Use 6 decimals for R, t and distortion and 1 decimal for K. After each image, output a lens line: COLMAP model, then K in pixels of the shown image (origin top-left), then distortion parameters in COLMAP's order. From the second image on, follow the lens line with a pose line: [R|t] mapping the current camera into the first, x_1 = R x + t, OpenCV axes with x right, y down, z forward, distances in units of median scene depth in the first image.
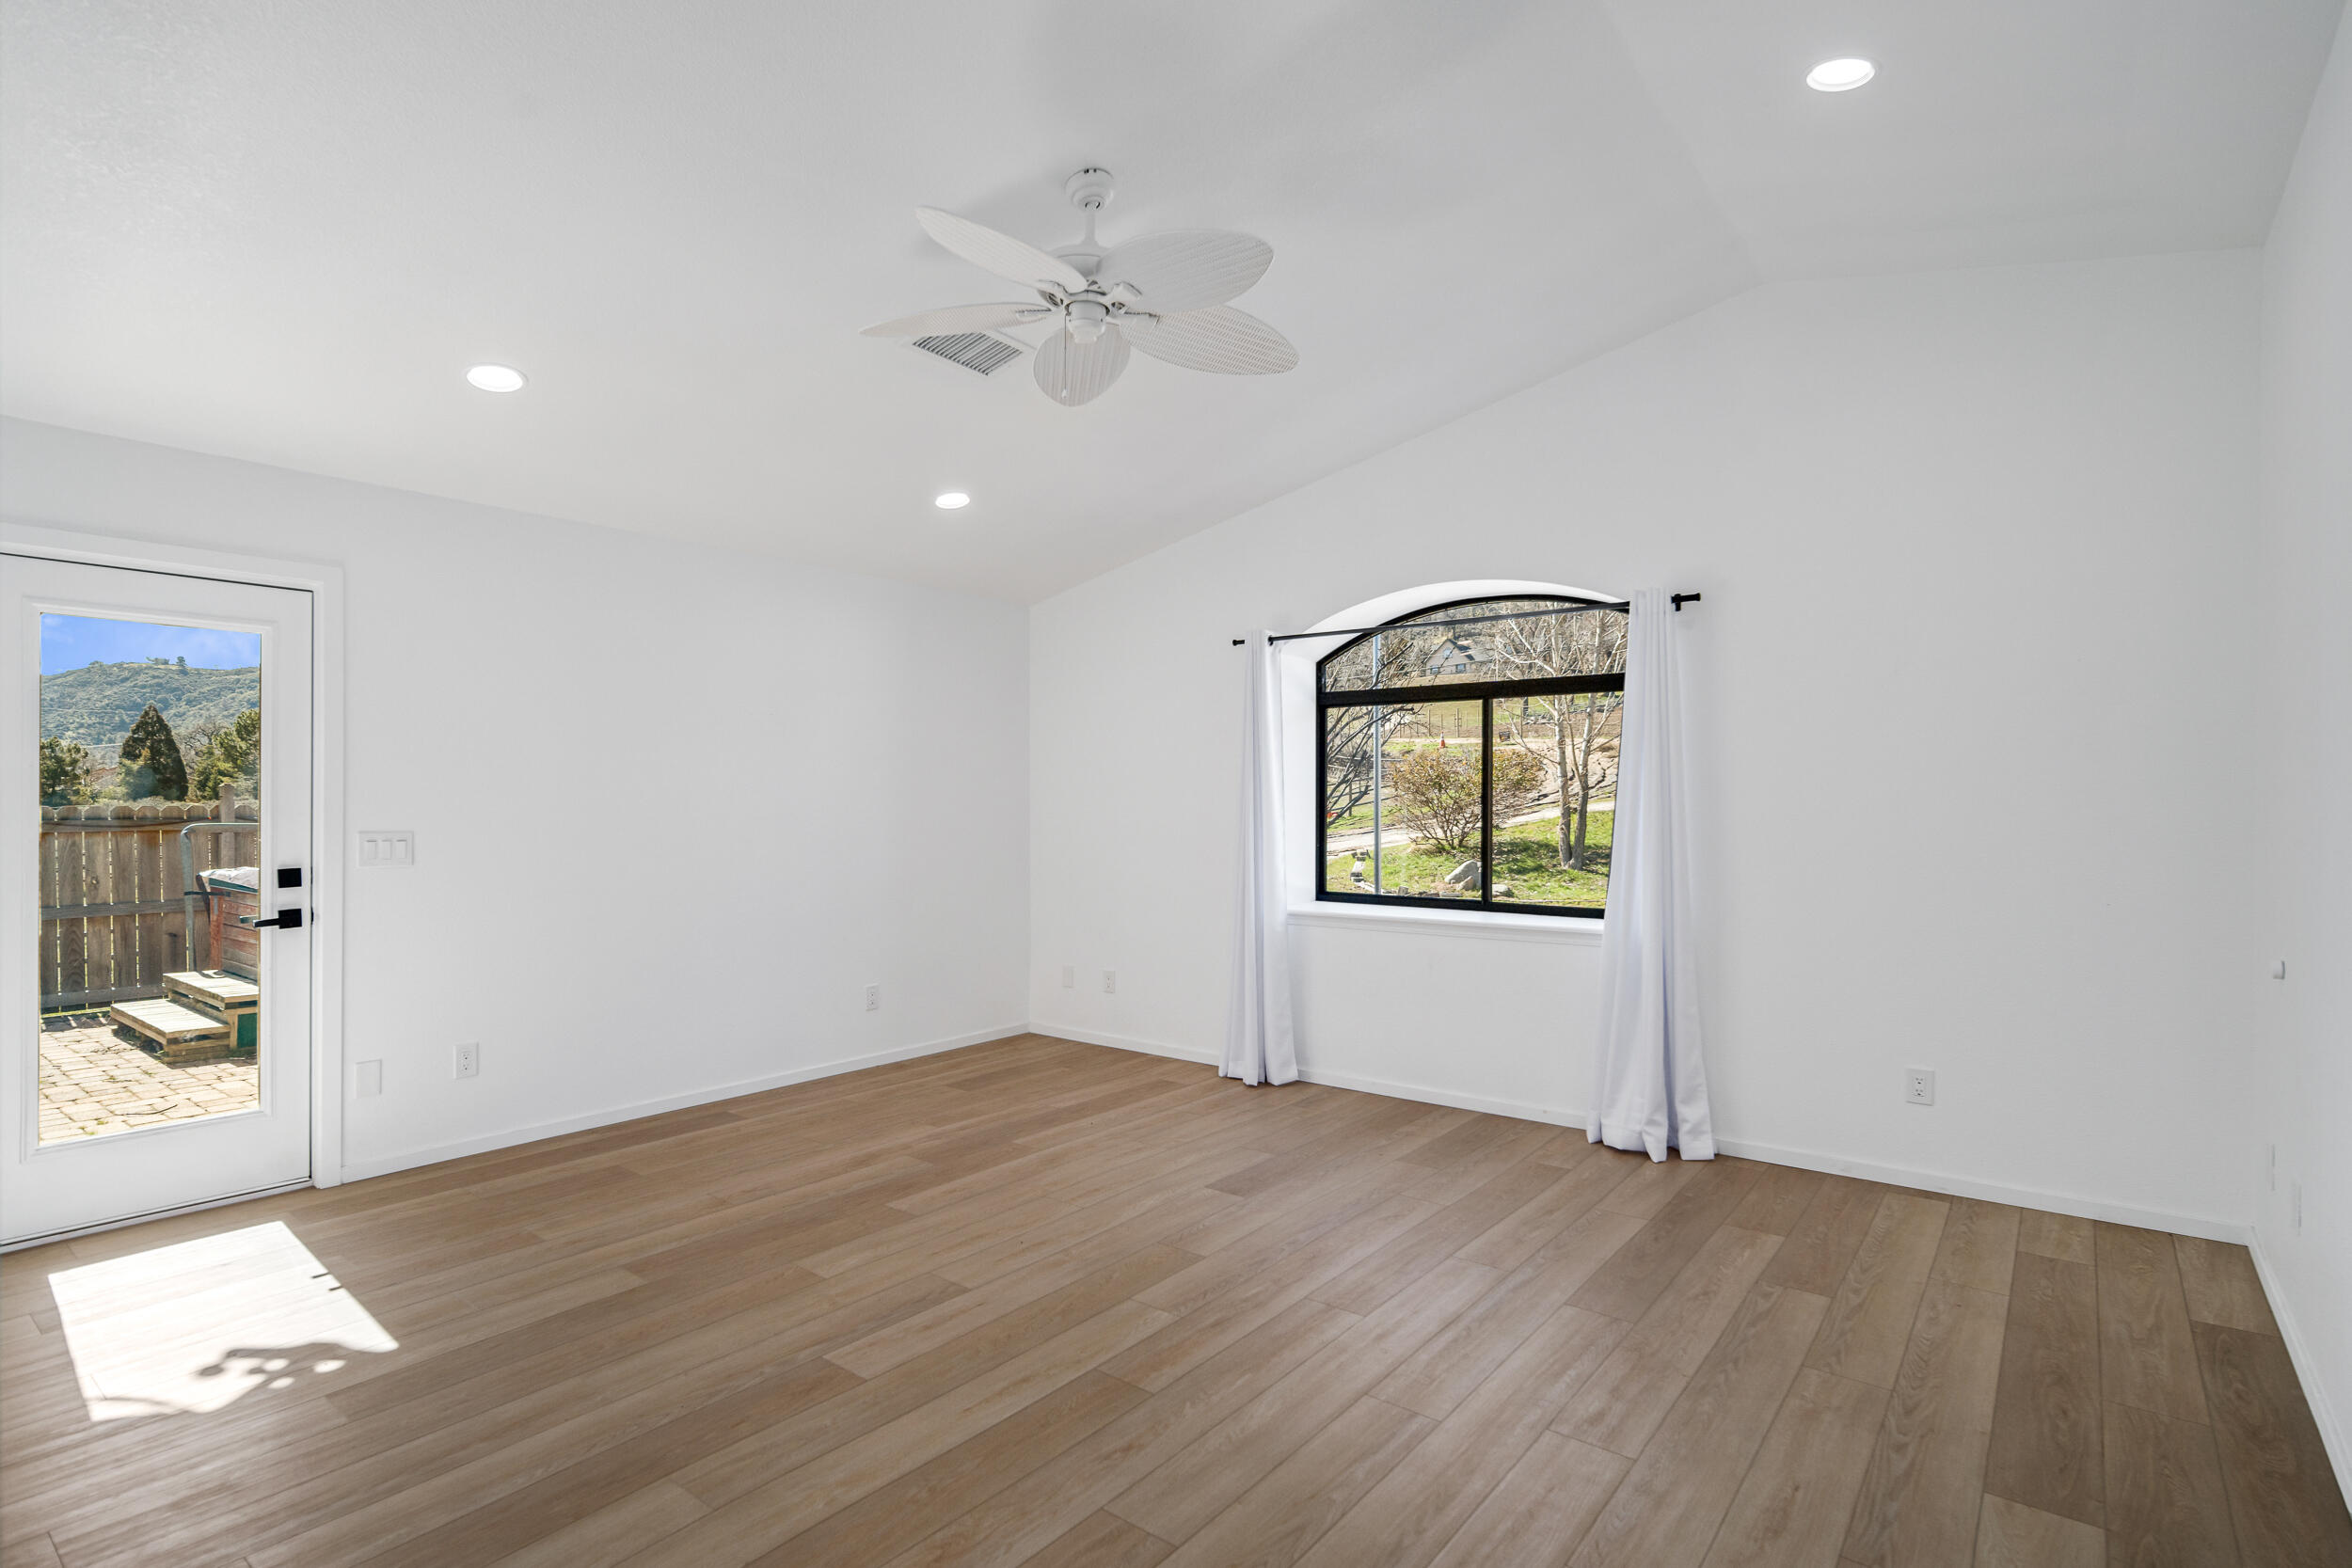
lens RADIAL K [[1121.9, 0, 1180.6], [0, 1121.9, 775.3], [0, 0, 1]] dist [-0.015515, -0.000039]
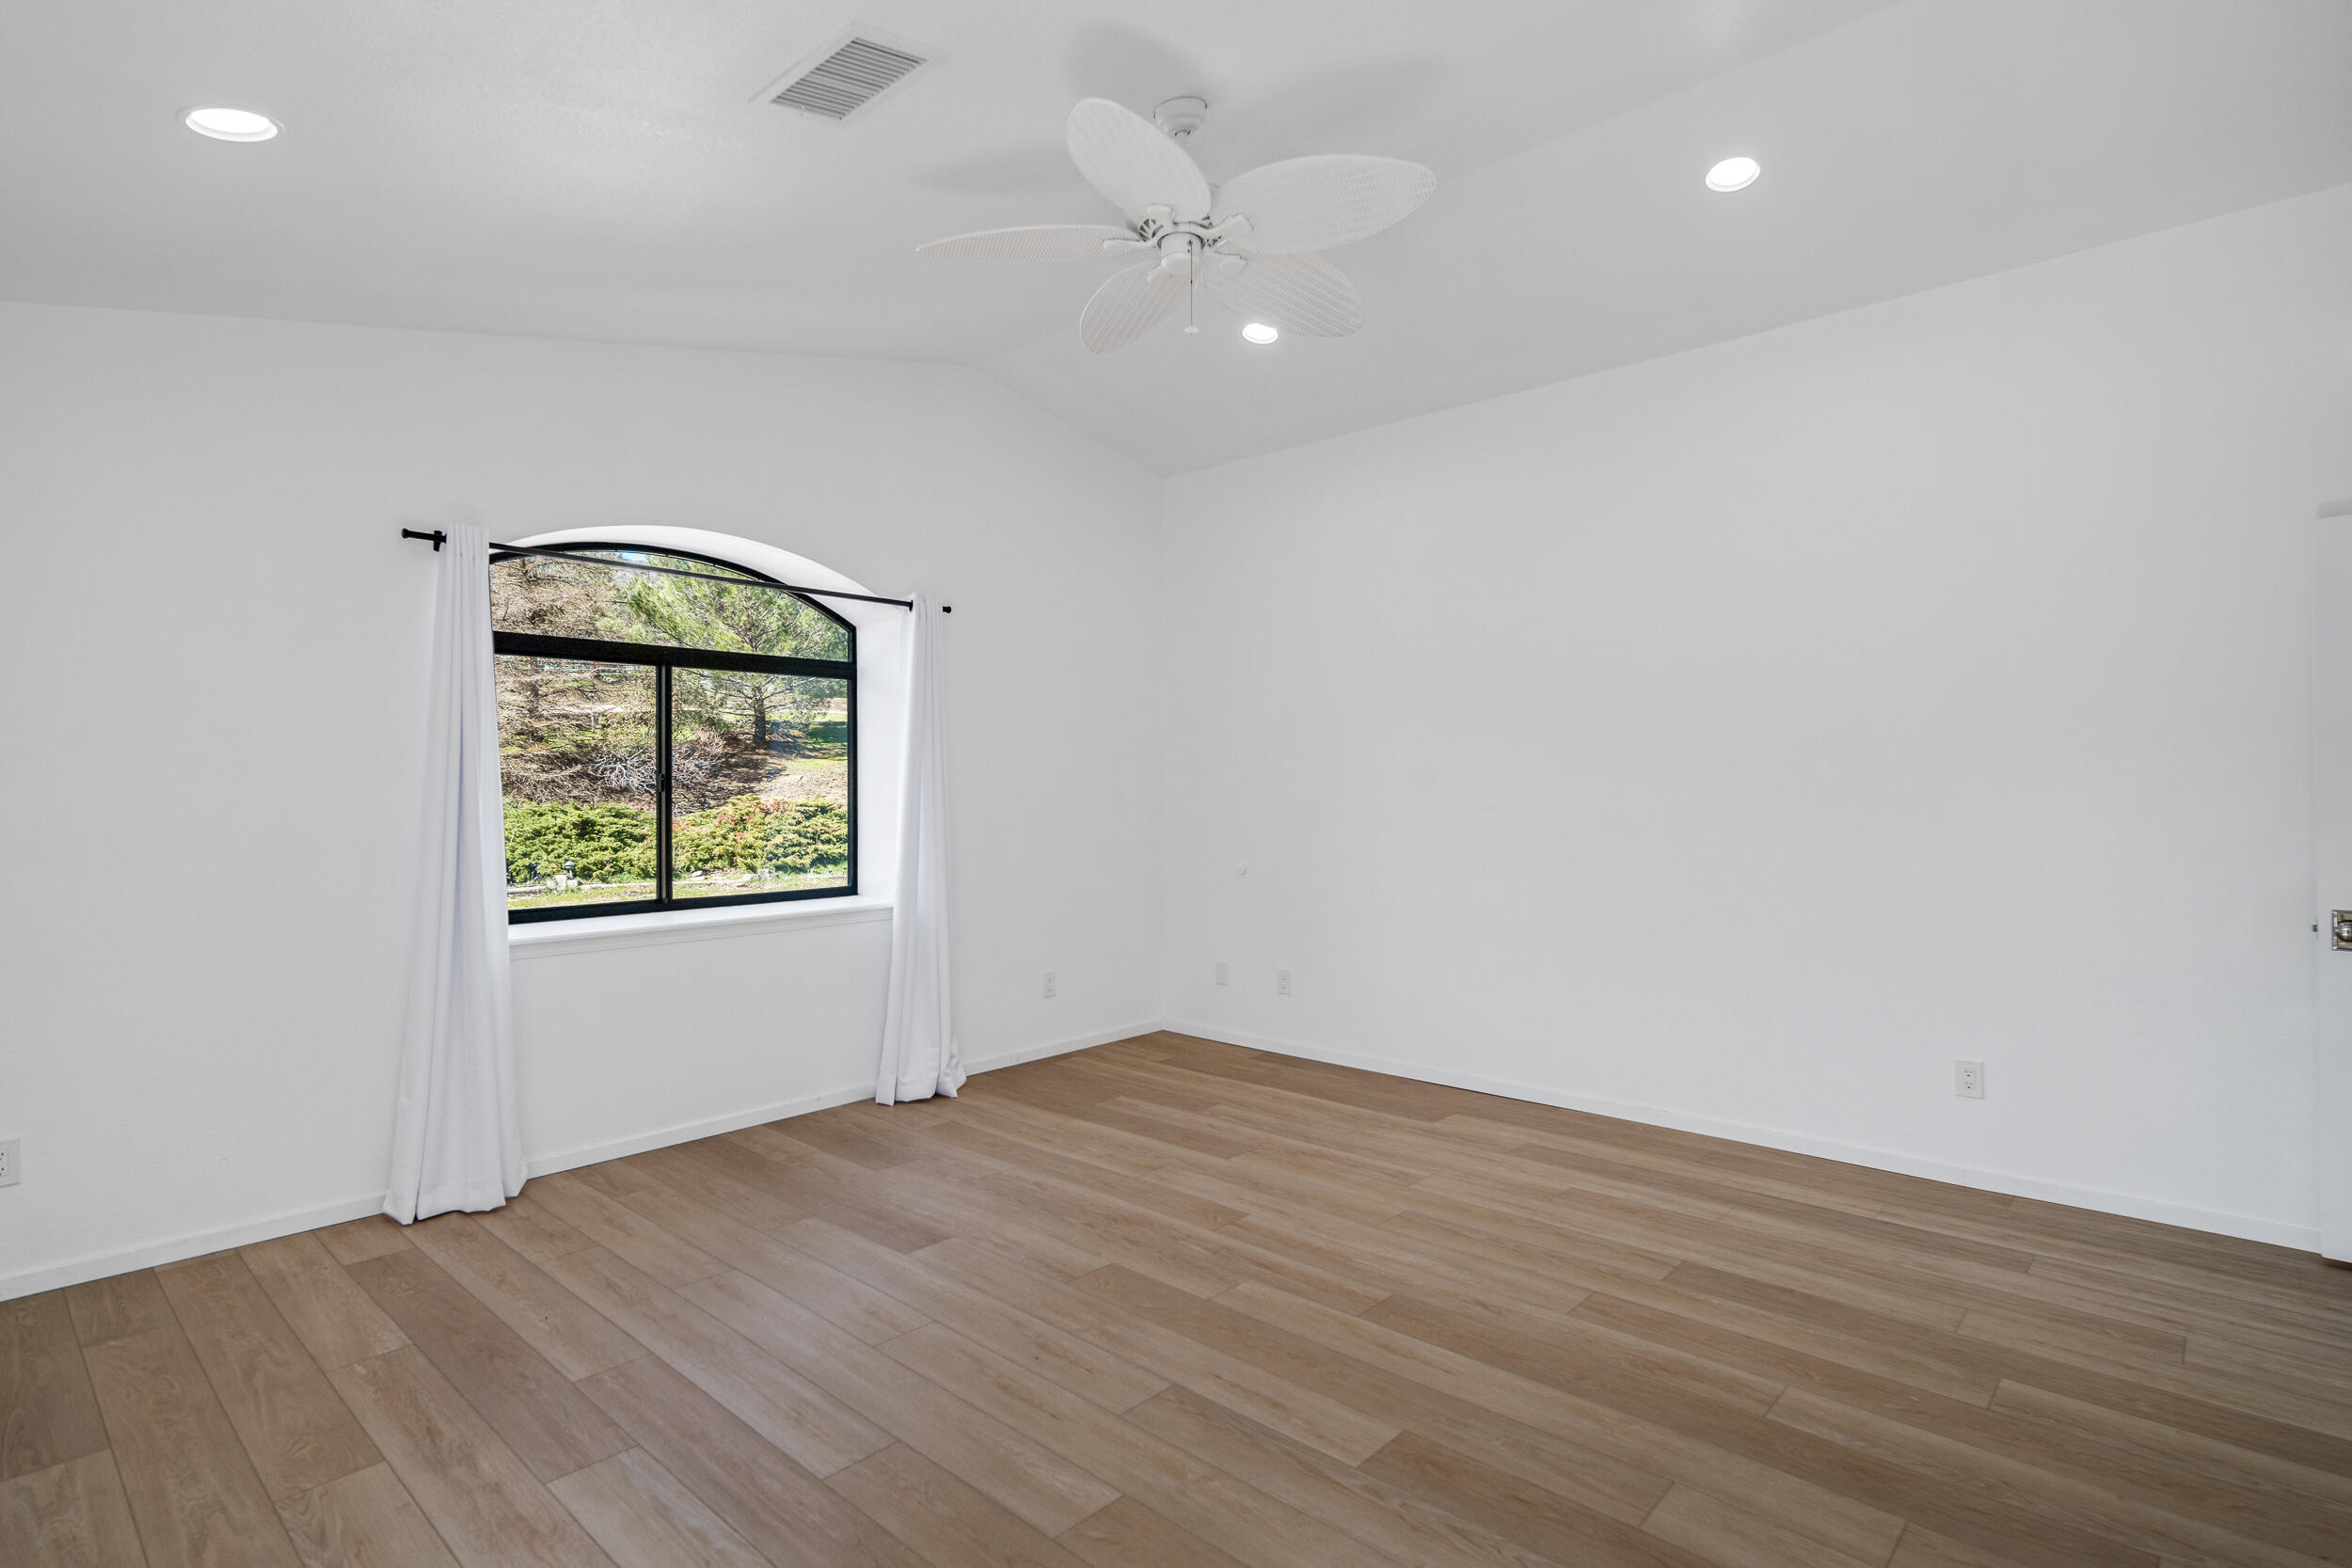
lens RADIAL K [[1154.6, 0, 1181.8], [0, 1154.6, 789.2], [0, 0, 1]] dist [0.008364, -0.000483]
pose [[0.088165, -0.008521, 0.996069, -0.819480], [-0.024266, 0.999648, 0.010699, 0.011057], [-0.995810, -0.025114, 0.087928, 0.740798]]
